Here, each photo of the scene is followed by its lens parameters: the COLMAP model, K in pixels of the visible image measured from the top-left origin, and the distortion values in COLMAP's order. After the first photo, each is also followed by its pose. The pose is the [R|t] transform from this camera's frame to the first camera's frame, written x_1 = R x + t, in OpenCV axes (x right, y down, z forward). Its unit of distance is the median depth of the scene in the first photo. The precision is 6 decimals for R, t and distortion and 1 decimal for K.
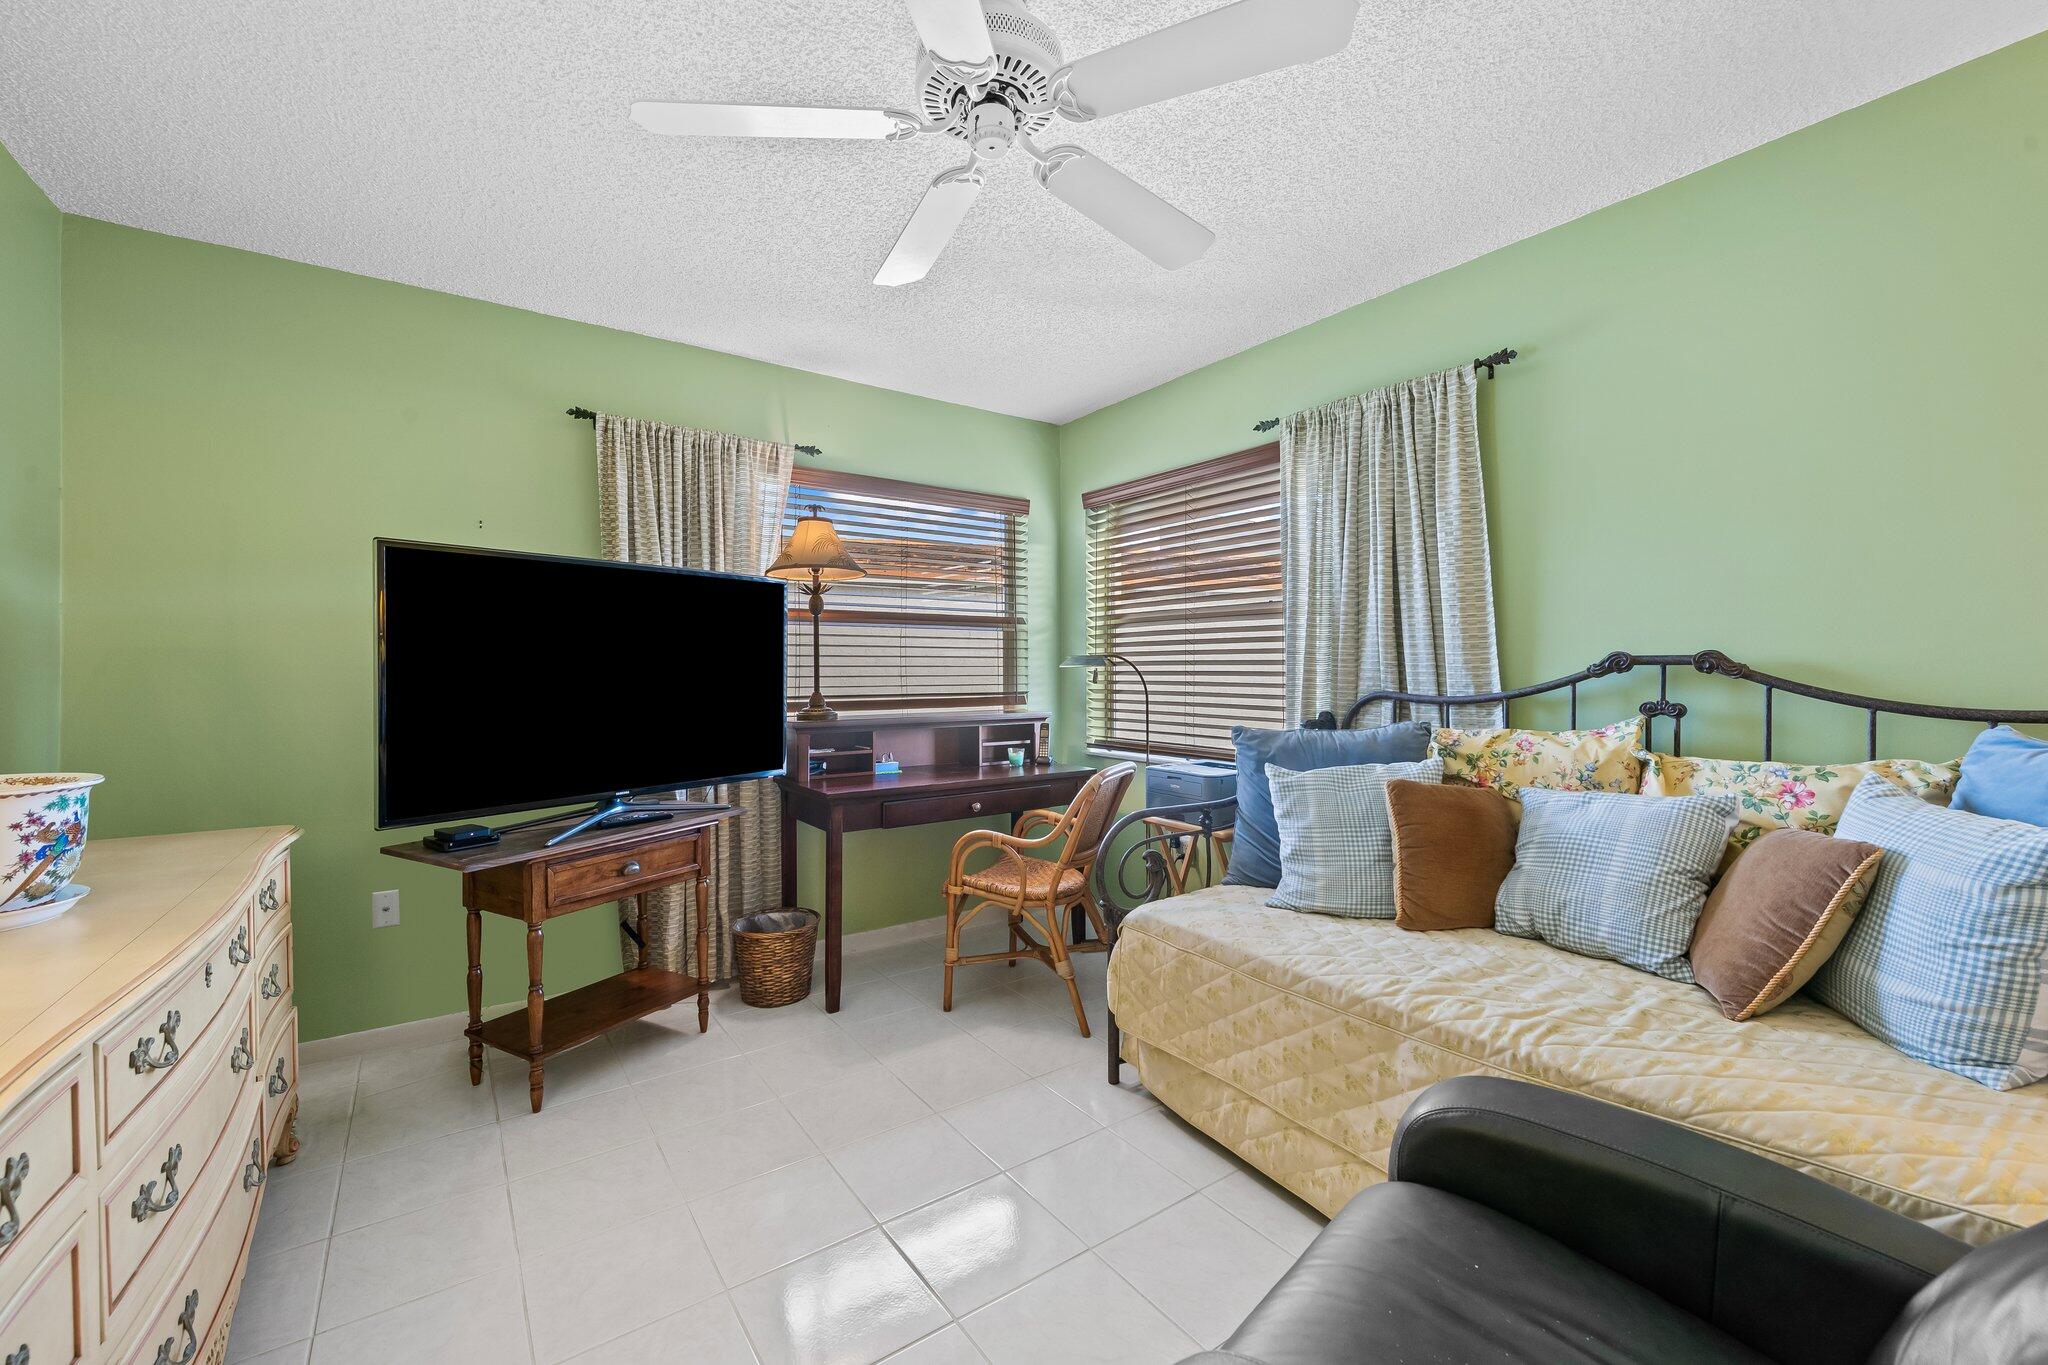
lens RADIAL K [[754.3, 0, 1018.8], [0, 754.3, 675.7], [0, 0, 1]] dist [-0.000066, -0.000009]
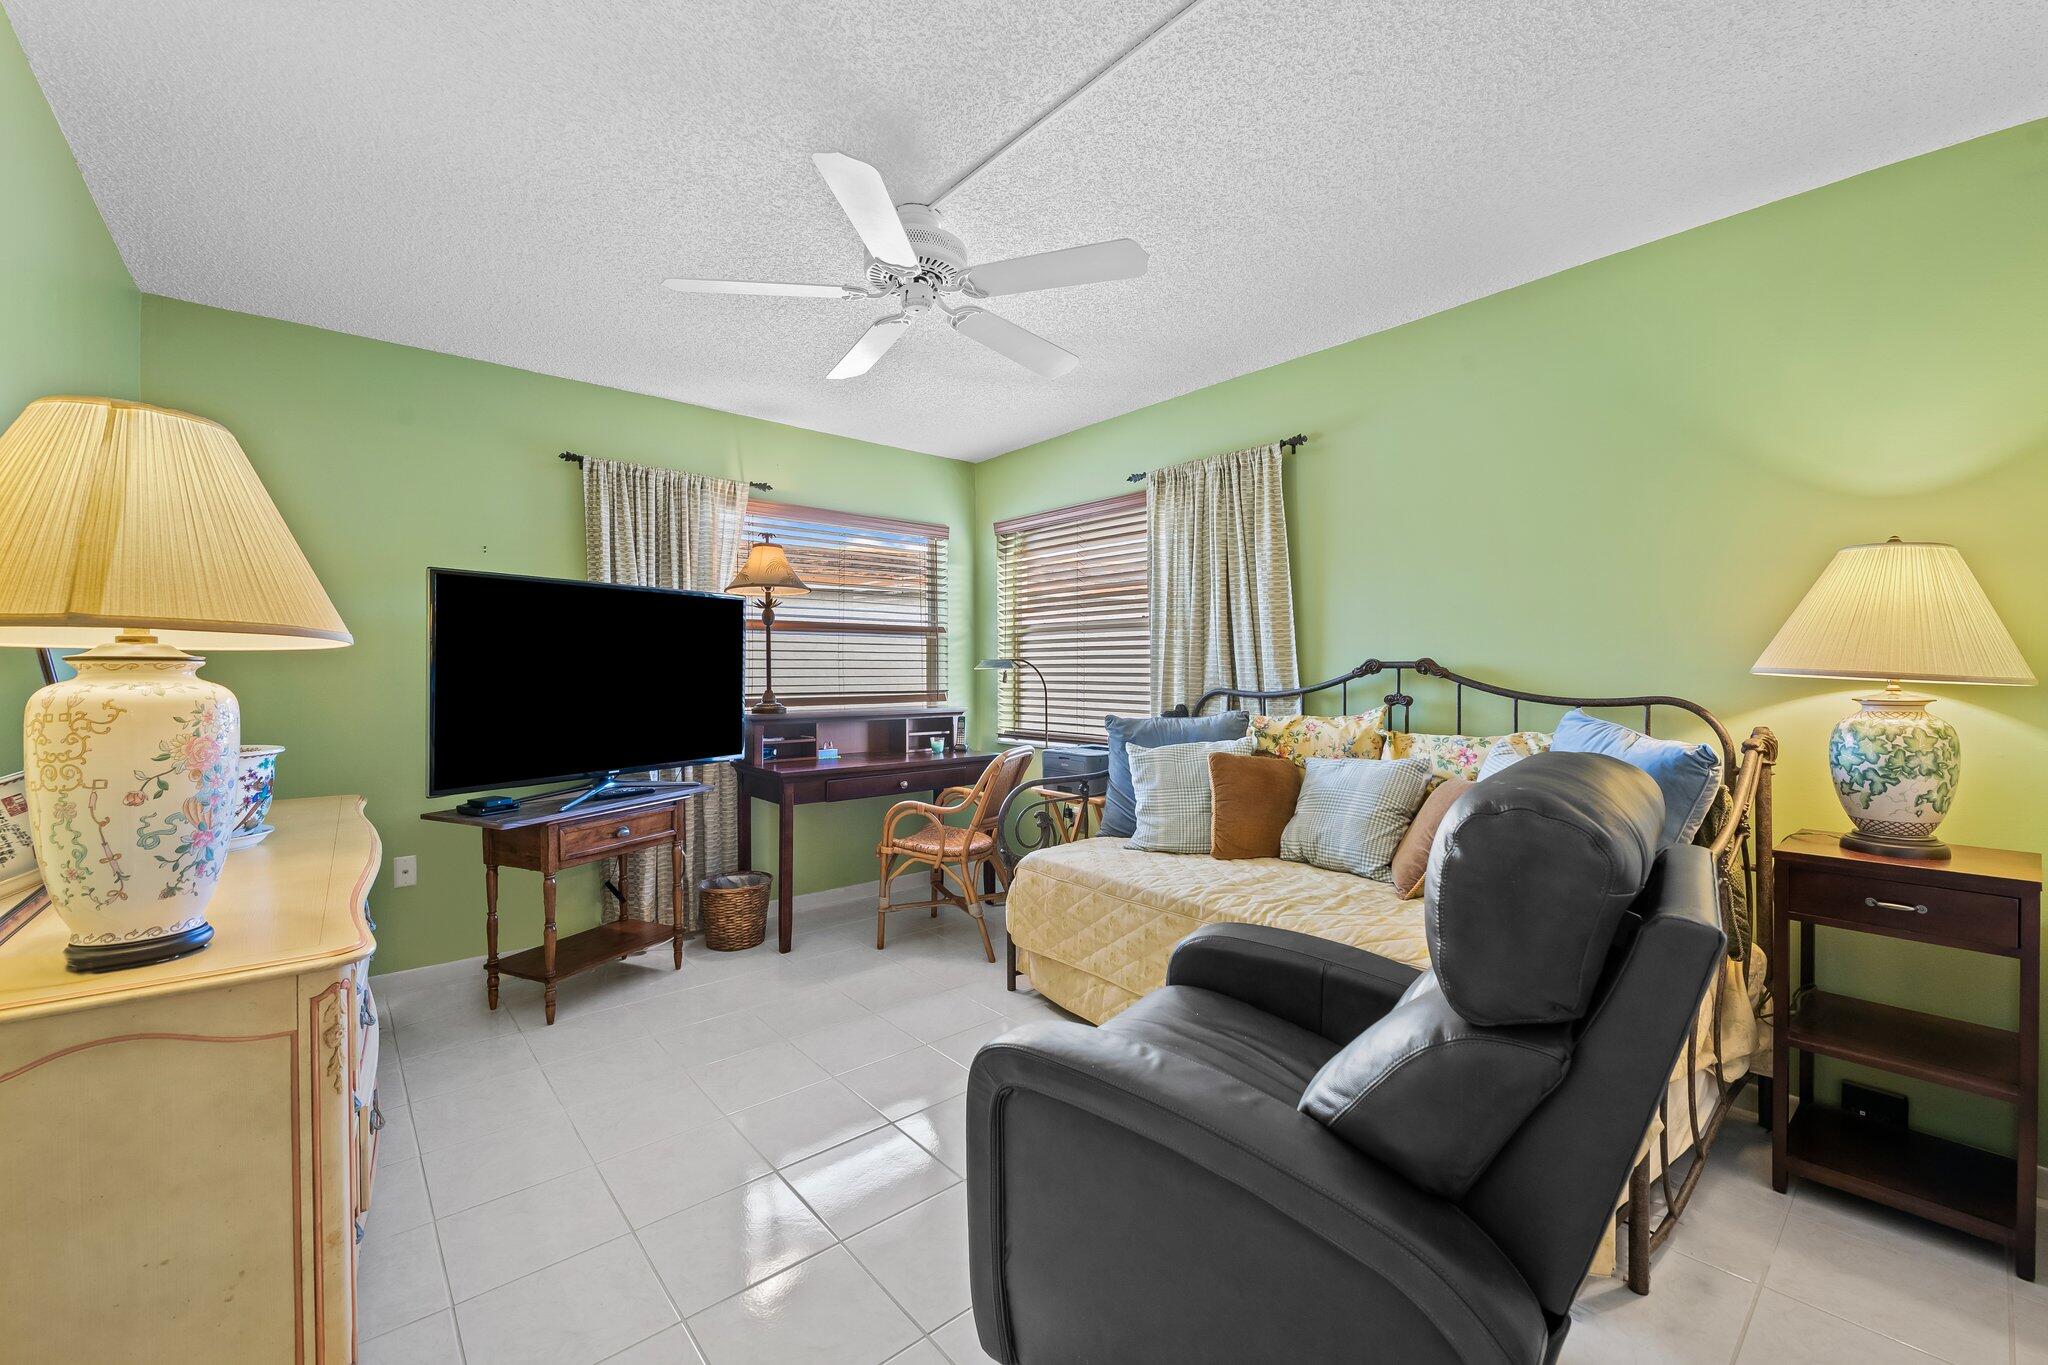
lens RADIAL K [[845.3, 0, 1026.5], [0, 845.3, 679.1], [0, 0, 1]] dist [0.002340, -0.001172]
pose [[0.995534, -0.000041, 0.094403, 0.013855], [-0.000114, 0.999999, 0.001644, 0.002739], [-0.094403, -0.001648, 0.995533, -0.444918]]
